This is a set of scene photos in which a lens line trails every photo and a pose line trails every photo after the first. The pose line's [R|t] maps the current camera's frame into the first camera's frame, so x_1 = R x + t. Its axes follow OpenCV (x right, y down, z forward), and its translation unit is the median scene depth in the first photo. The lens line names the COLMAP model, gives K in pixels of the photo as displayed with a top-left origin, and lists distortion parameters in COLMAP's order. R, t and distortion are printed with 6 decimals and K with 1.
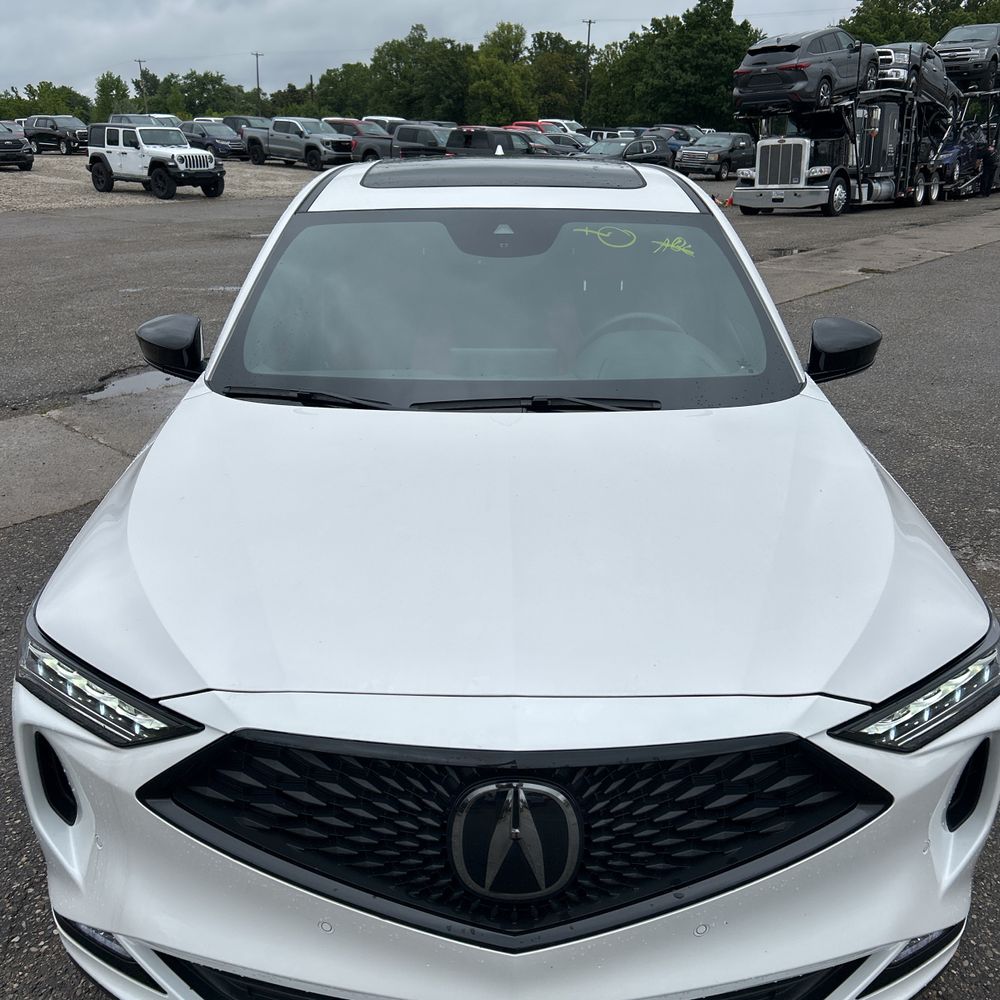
lens RADIAL K [[1013.7, 0, 486.7], [0, 1013.7, 502.1], [0, 0, 1]] dist [0.017575, -0.004695]
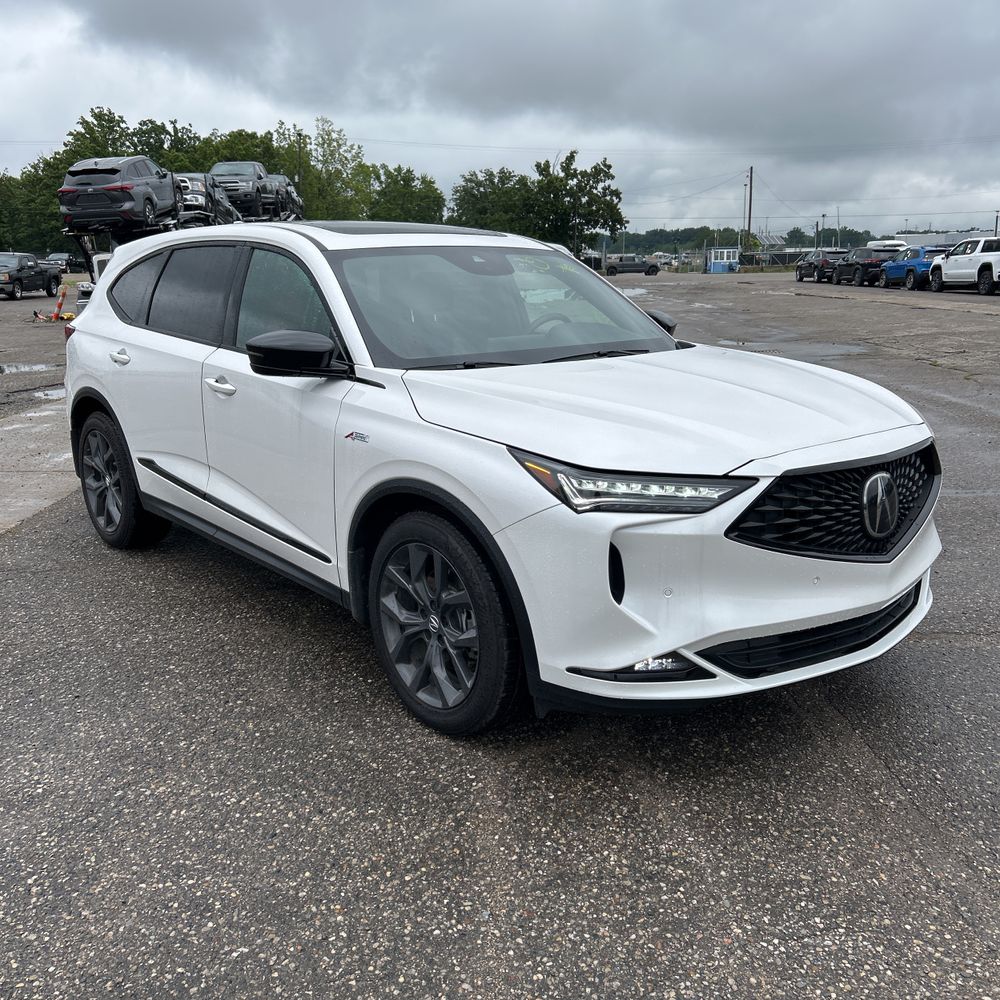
lens RADIAL K [[1005.6, 0, 490.1], [0, 1005.6, 497.8], [0, 0, 1]] dist [0.072225, -0.116715]
pose [[0.759970, -0.159088, 0.630187, -0.106223], [0.232294, 0.972025, -0.034750, 0.012611], [-0.607029, 0.172798, 0.775665, -0.003862]]
